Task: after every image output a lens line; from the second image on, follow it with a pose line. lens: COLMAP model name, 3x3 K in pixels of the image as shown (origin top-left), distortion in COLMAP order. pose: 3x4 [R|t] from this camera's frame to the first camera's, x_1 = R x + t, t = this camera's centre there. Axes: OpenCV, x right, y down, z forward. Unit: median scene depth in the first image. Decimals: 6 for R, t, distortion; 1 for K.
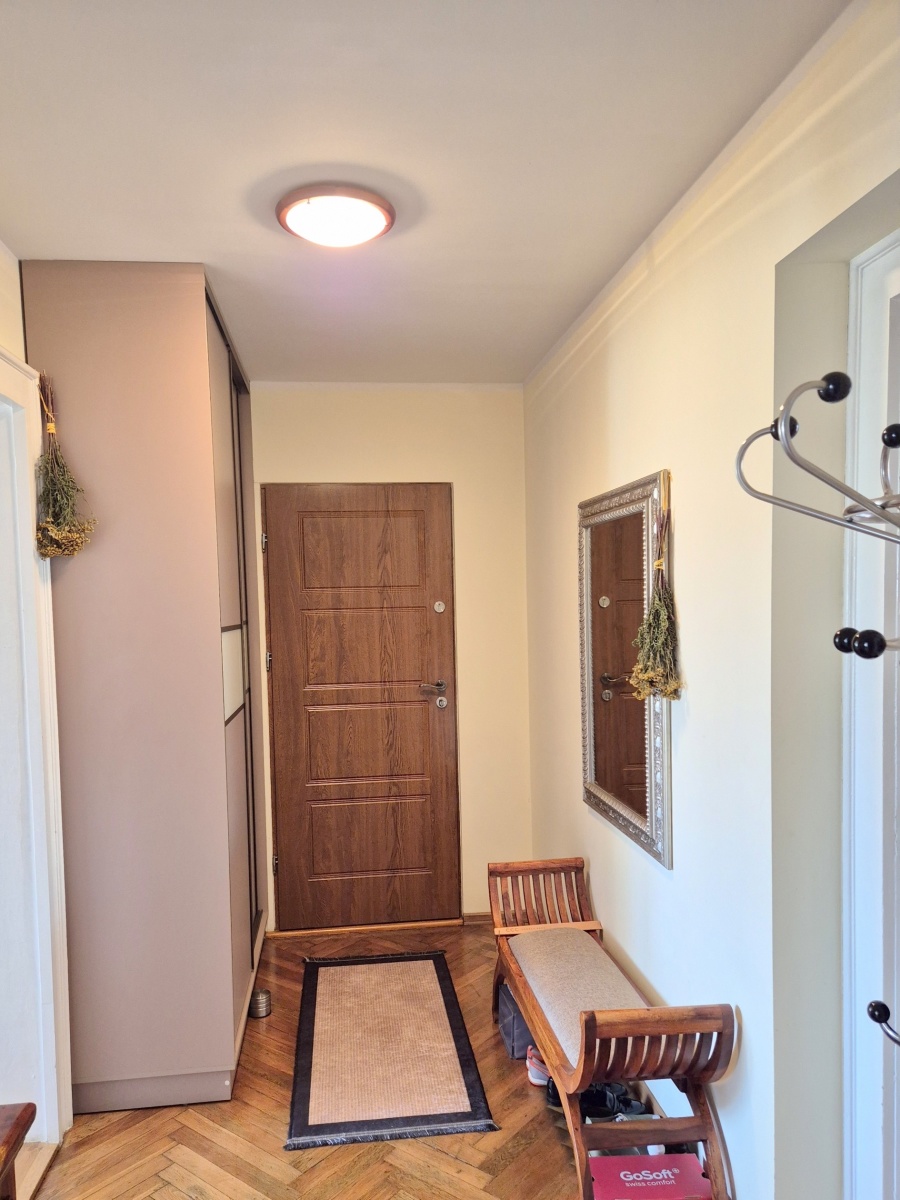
lens RADIAL K [[805.1, 0, 447.0], [0, 805.1, 602.2], [0, 0, 1]] dist [0.039014, 0.001260]
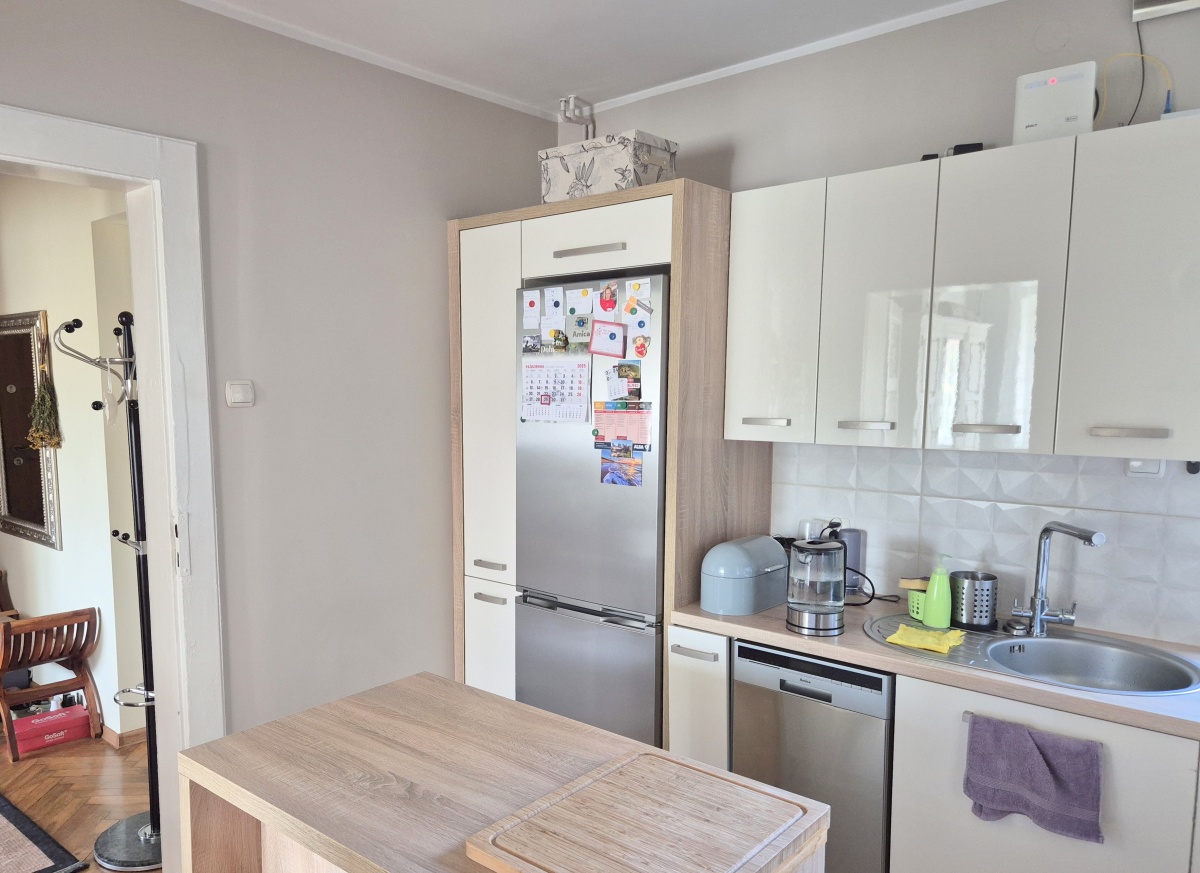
lens RADIAL K [[869.9, 0, 520.7], [0, 869.9, 483.6], [0, 0, 1]] dist [0.058619, -0.007252]
pose [[0.767274, -0.062043, 0.638311, -0.160085], [-0.006504, 0.994505, 0.104483, -0.005570], [-0.641286, -0.084319, 0.762655, -1.036679]]
